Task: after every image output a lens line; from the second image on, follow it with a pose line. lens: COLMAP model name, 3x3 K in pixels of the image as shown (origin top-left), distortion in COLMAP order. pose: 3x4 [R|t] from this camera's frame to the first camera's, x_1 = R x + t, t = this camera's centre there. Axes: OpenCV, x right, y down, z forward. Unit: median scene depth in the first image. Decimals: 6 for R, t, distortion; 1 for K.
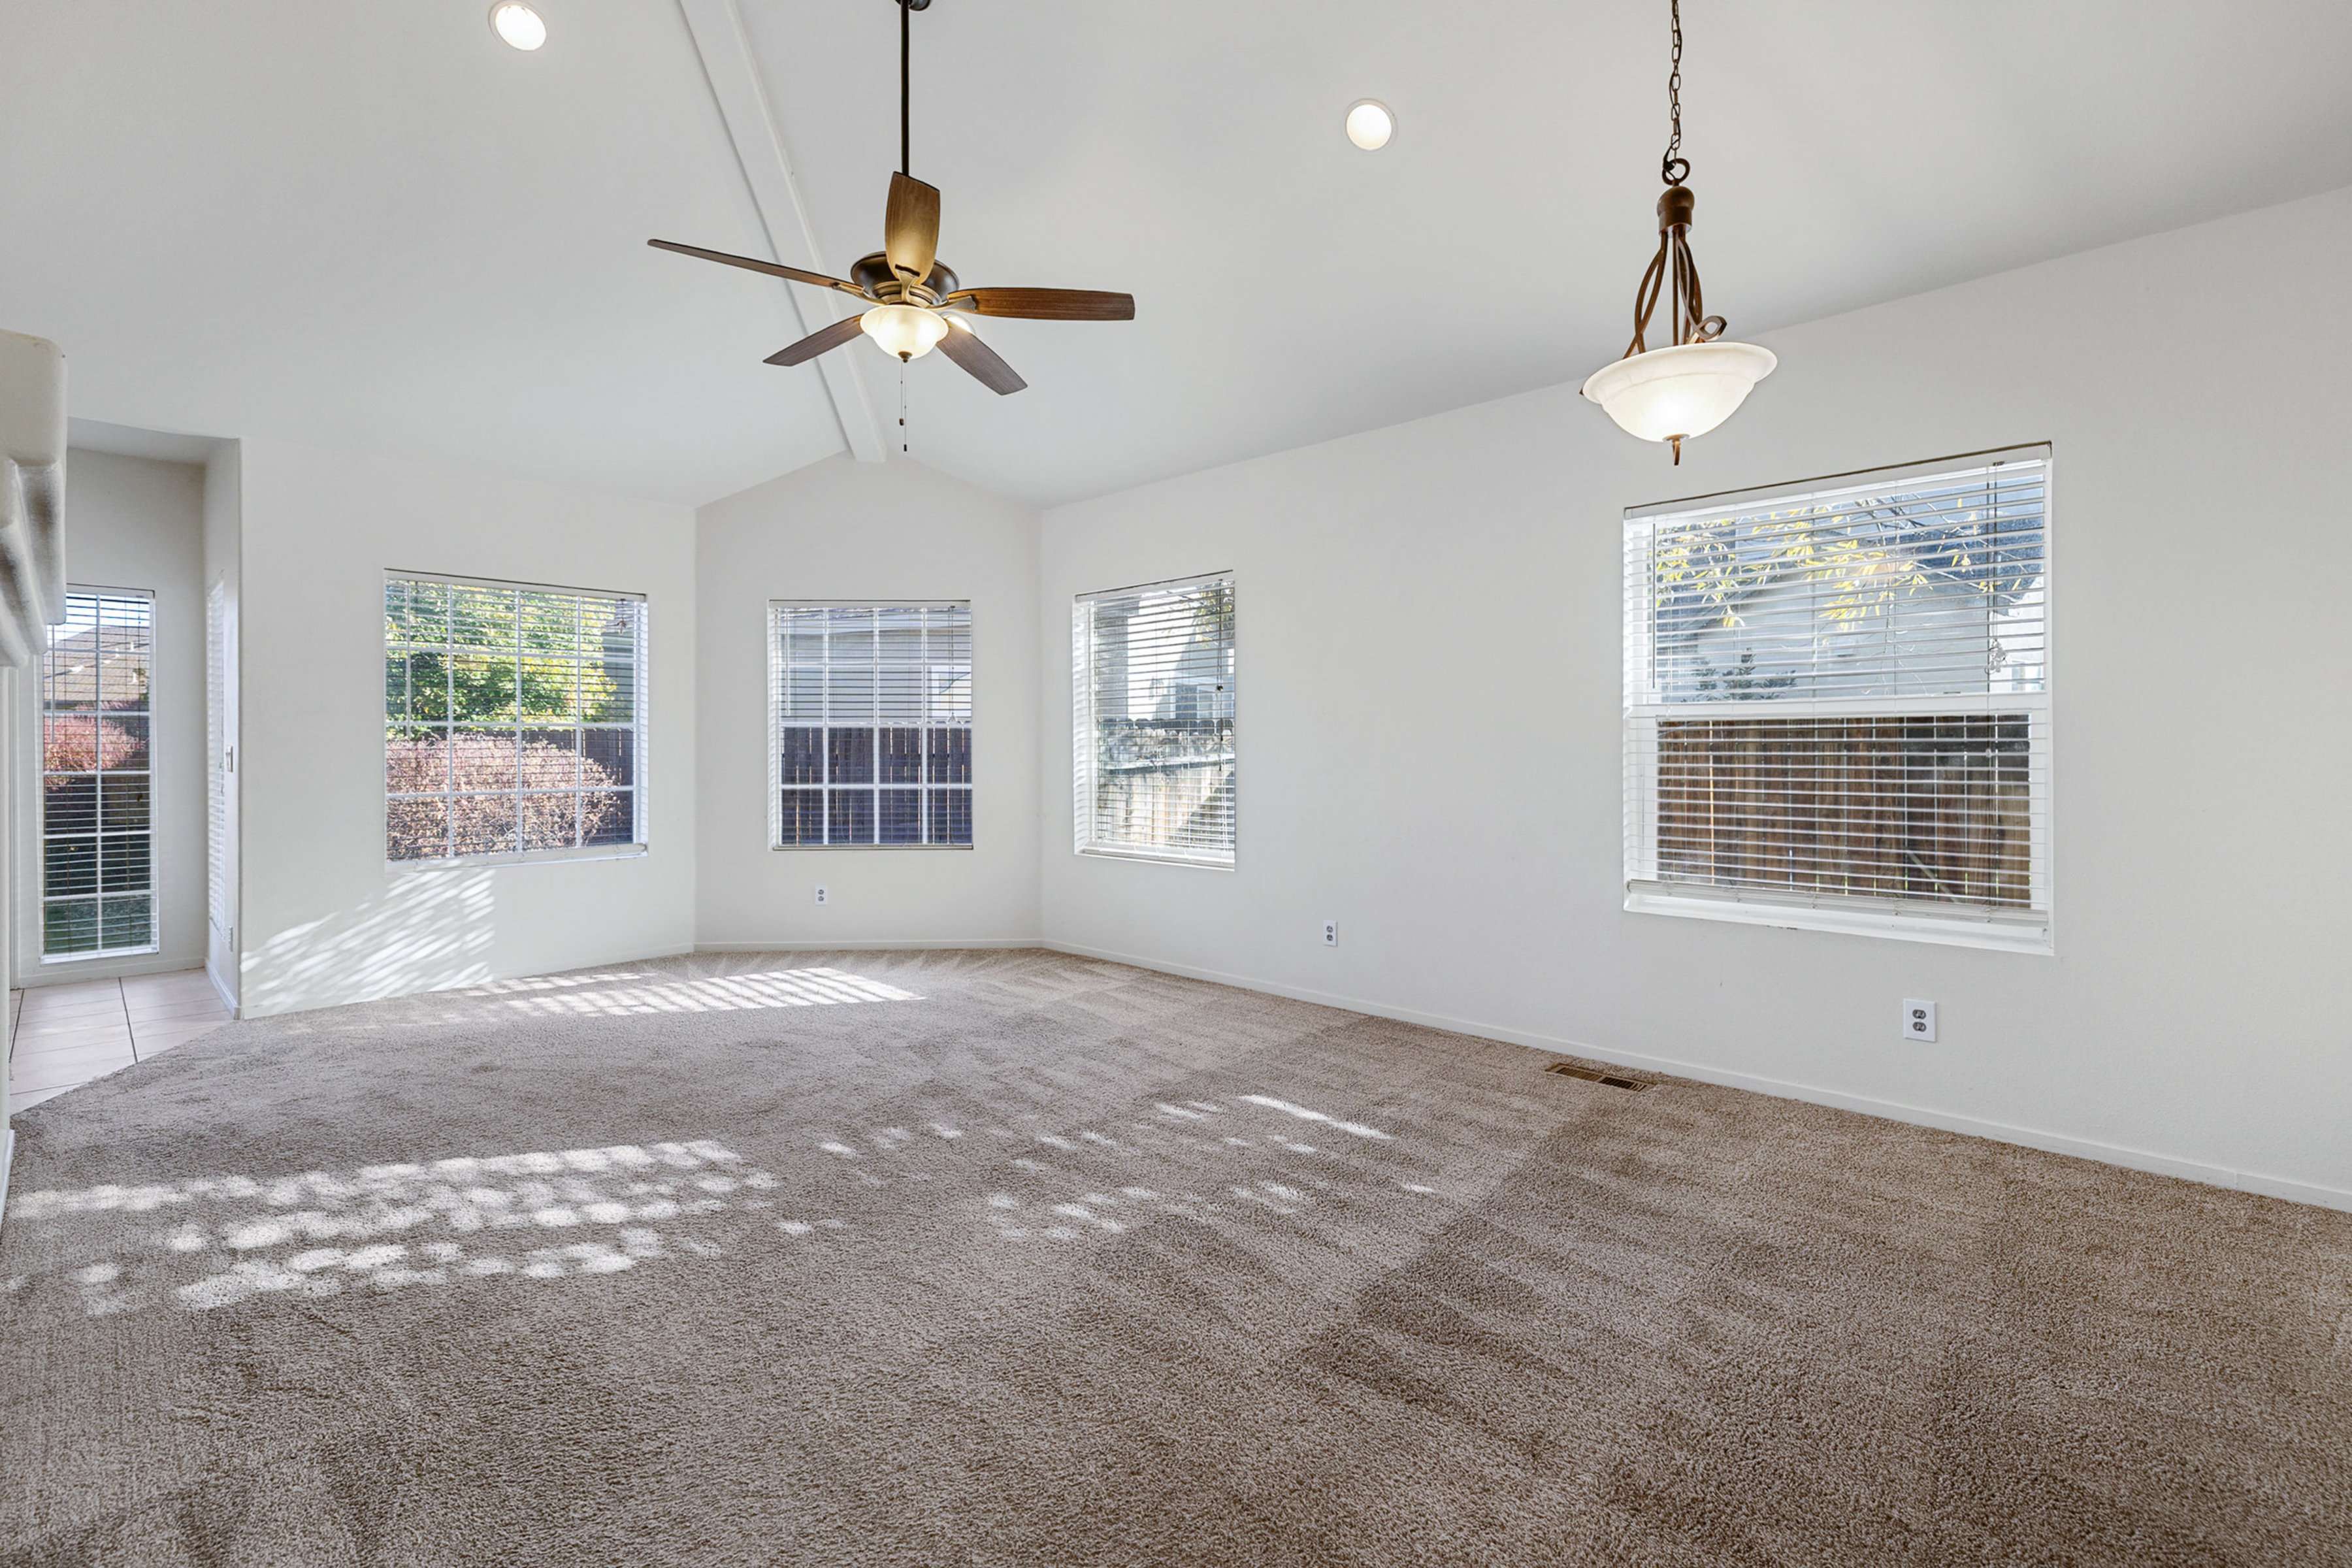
lens RADIAL K [[1005.2, 0, 1161.5], [0, 1005.2, 744.4], [0, 0, 1]] dist [0.016055, -0.003231]
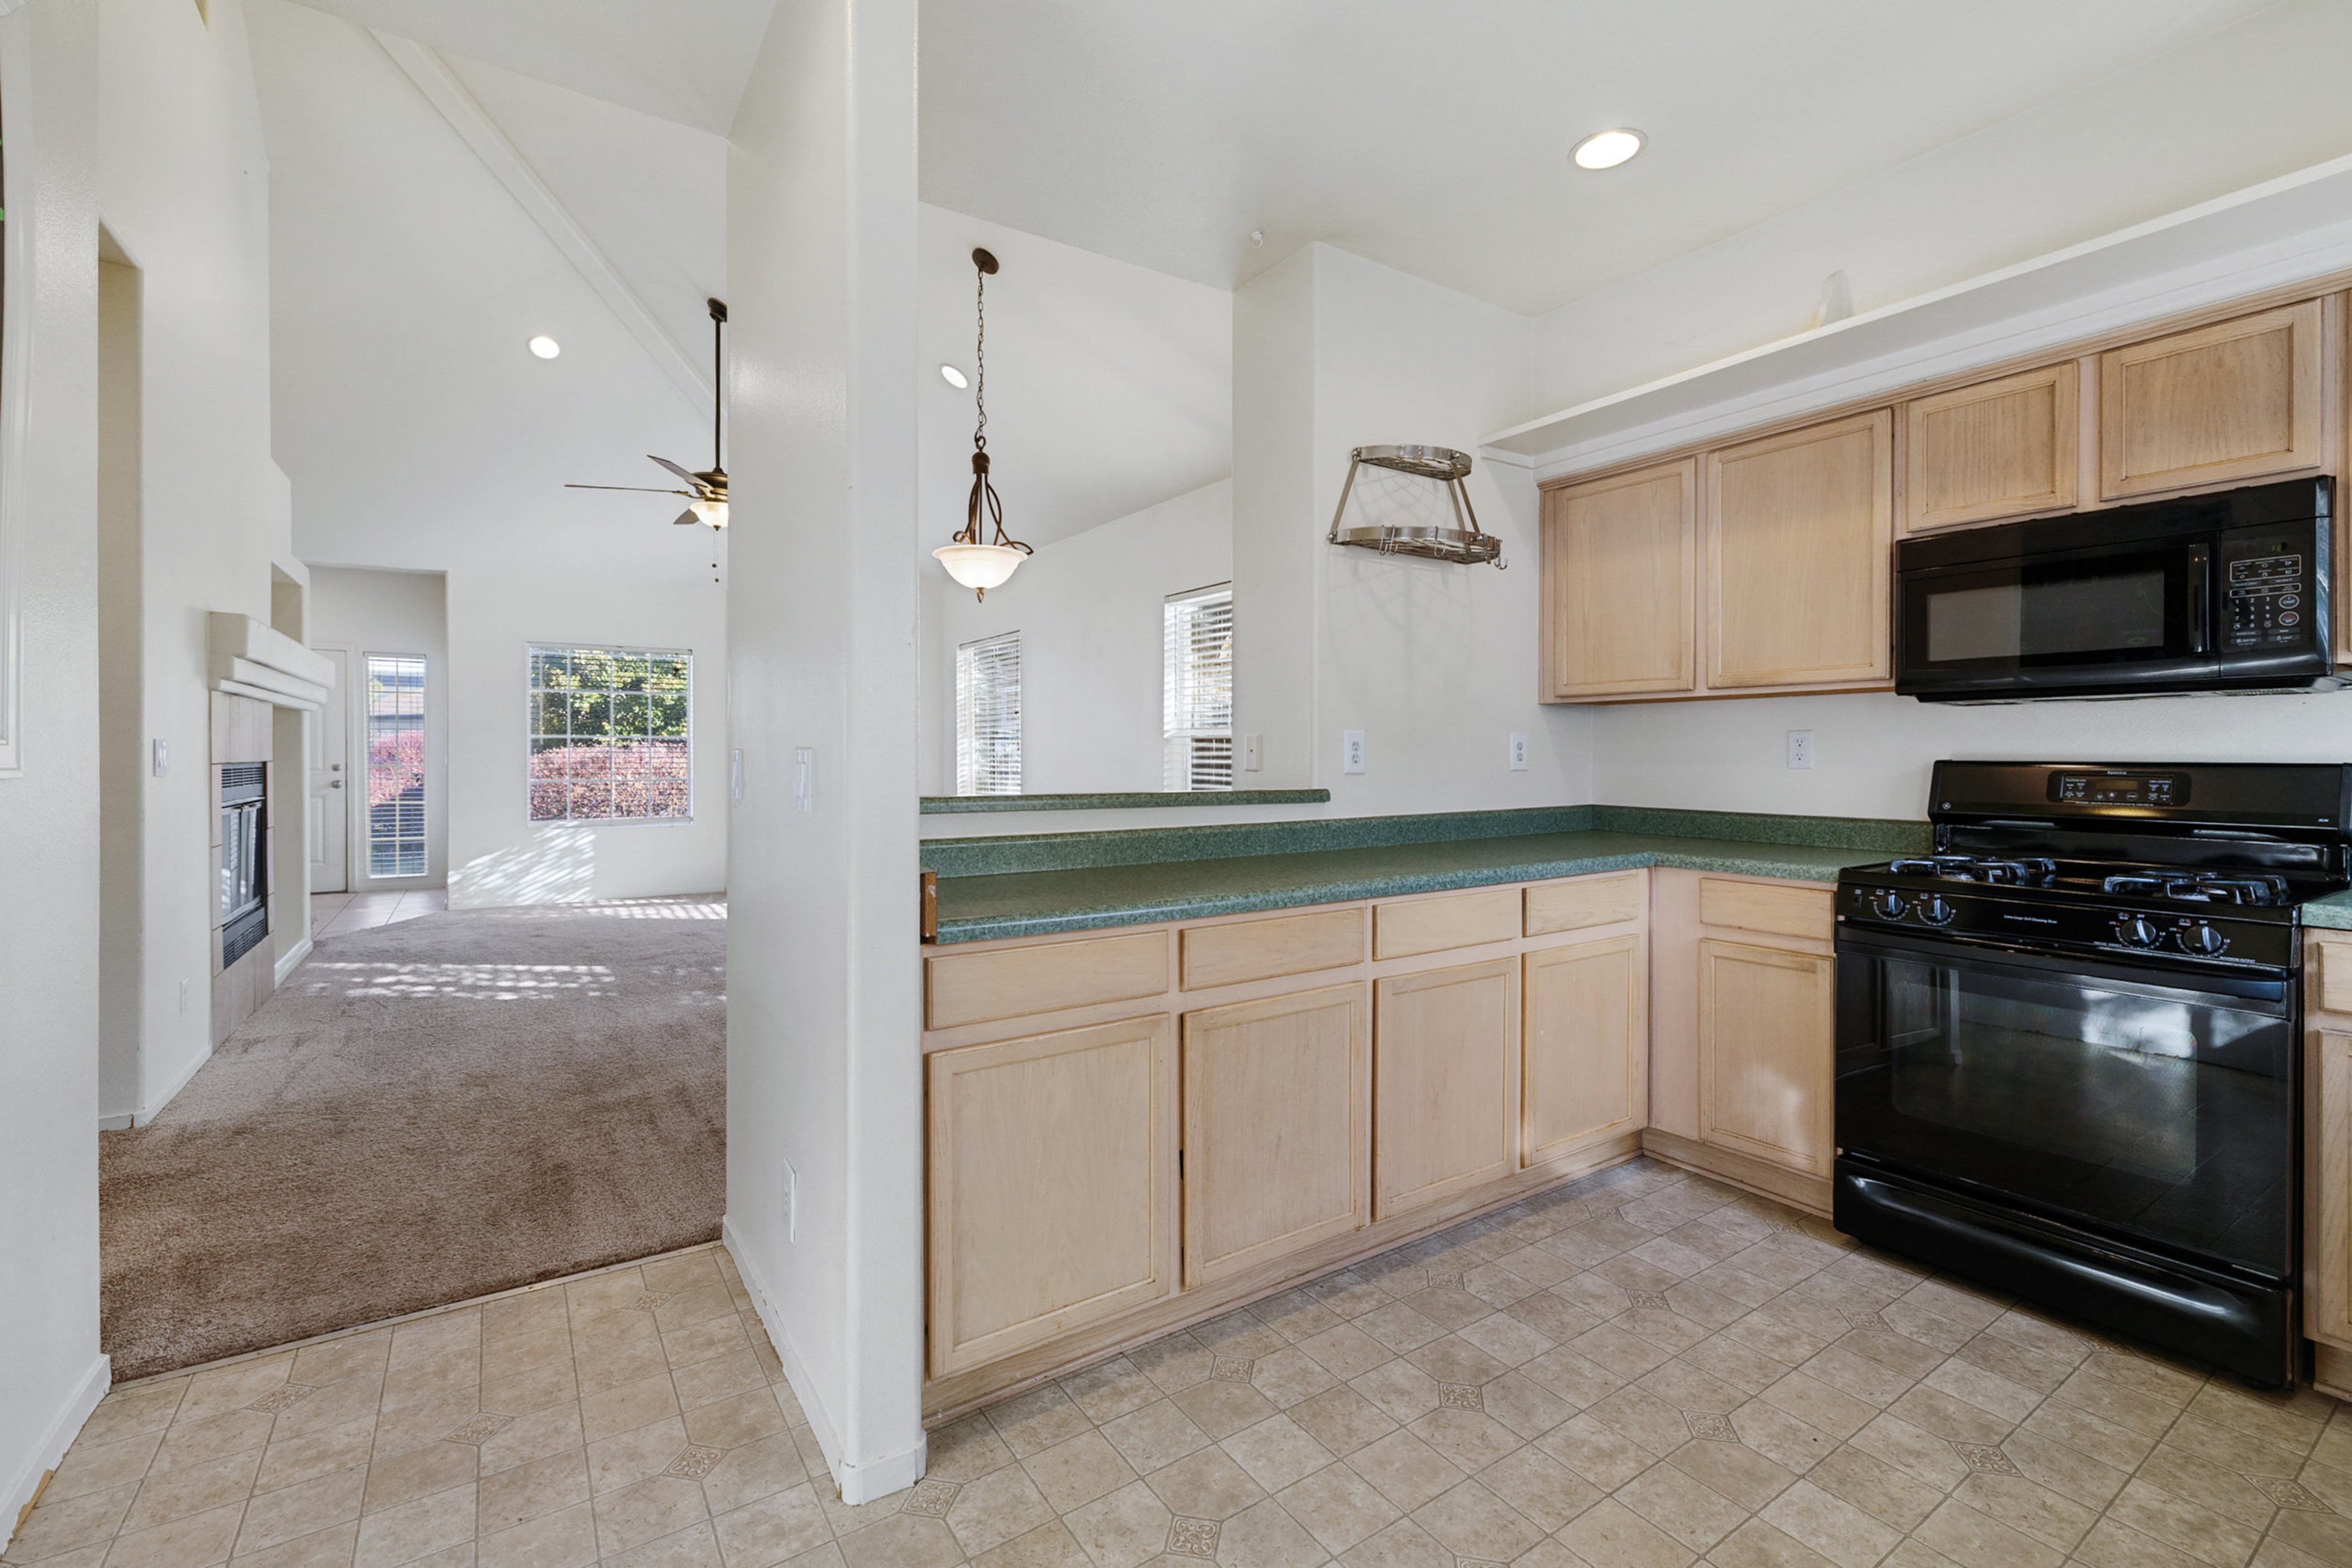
lens RADIAL K [[1005.2, 0, 1156.9], [0, 1005.2, 758.0], [0, 0, 1]] dist [0.016055, -0.003231]
pose [[0.971743, 0.007019, -0.235936, 0.581953], [-0.005079, 0.999948, 0.008828, -0.004629], [0.235986, -0.007380, 0.971729, -0.334635]]
